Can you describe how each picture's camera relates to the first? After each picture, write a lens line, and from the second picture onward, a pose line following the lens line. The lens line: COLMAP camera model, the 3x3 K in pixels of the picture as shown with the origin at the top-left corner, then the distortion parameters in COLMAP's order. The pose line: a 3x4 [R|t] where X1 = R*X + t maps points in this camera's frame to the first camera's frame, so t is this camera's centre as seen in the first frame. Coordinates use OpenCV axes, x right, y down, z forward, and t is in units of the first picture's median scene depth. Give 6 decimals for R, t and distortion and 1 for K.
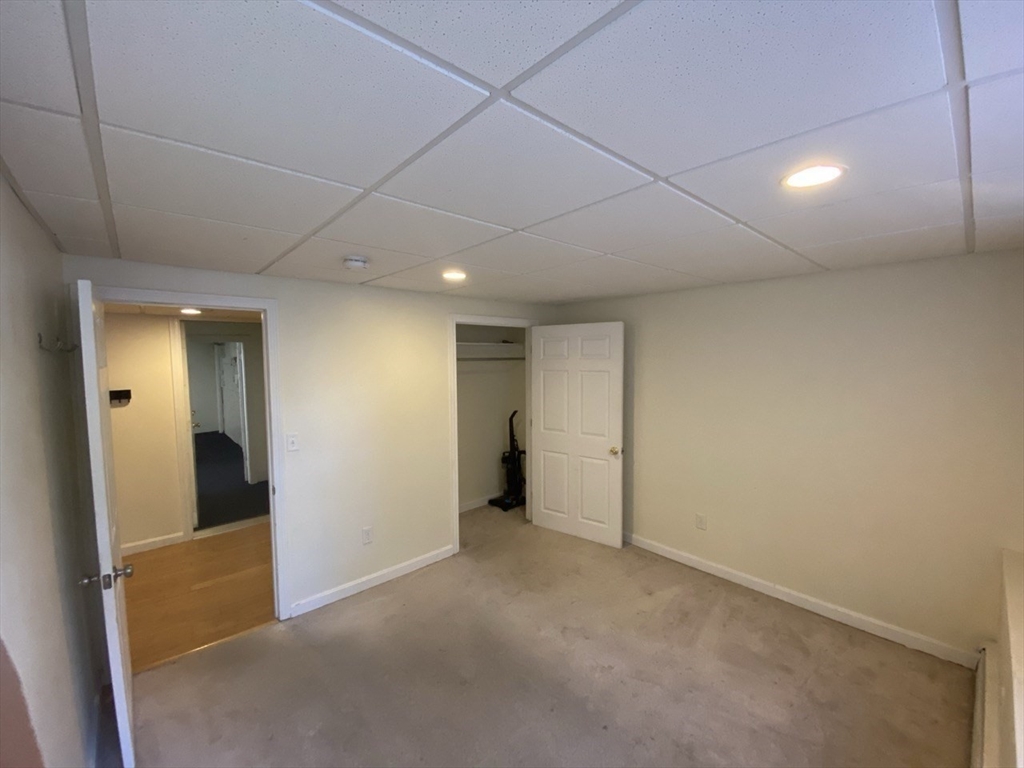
lens RADIAL K [[417.7, 0, 515.1], [0, 417.7, 381.7], [0, 0, 1]] dist [-0.007091, -0.001764]
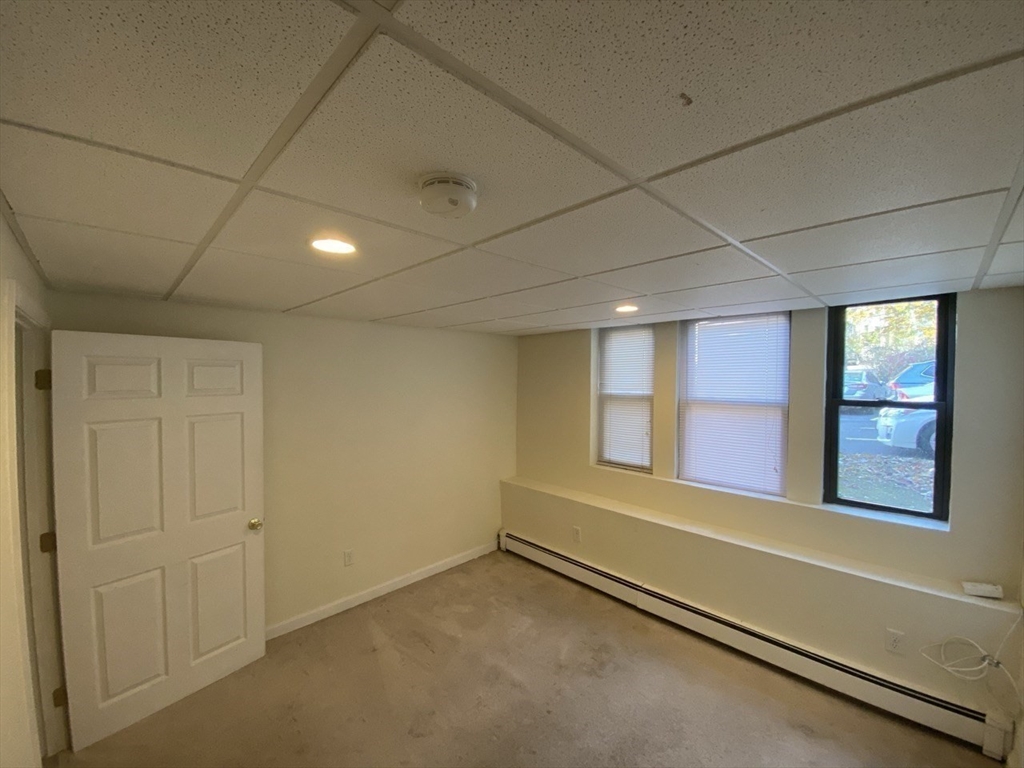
lens RADIAL K [[417.7, 0, 509.8], [0, 417.7, 389.5], [0, 0, 1]] dist [-0.007091, -0.001764]
pose [[-0.051362, -0.021470, 0.998449, -0.486691], [0.061589, 0.997798, 0.024625, -0.052766], [-0.996779, 0.062759, -0.049926, 0.588167]]
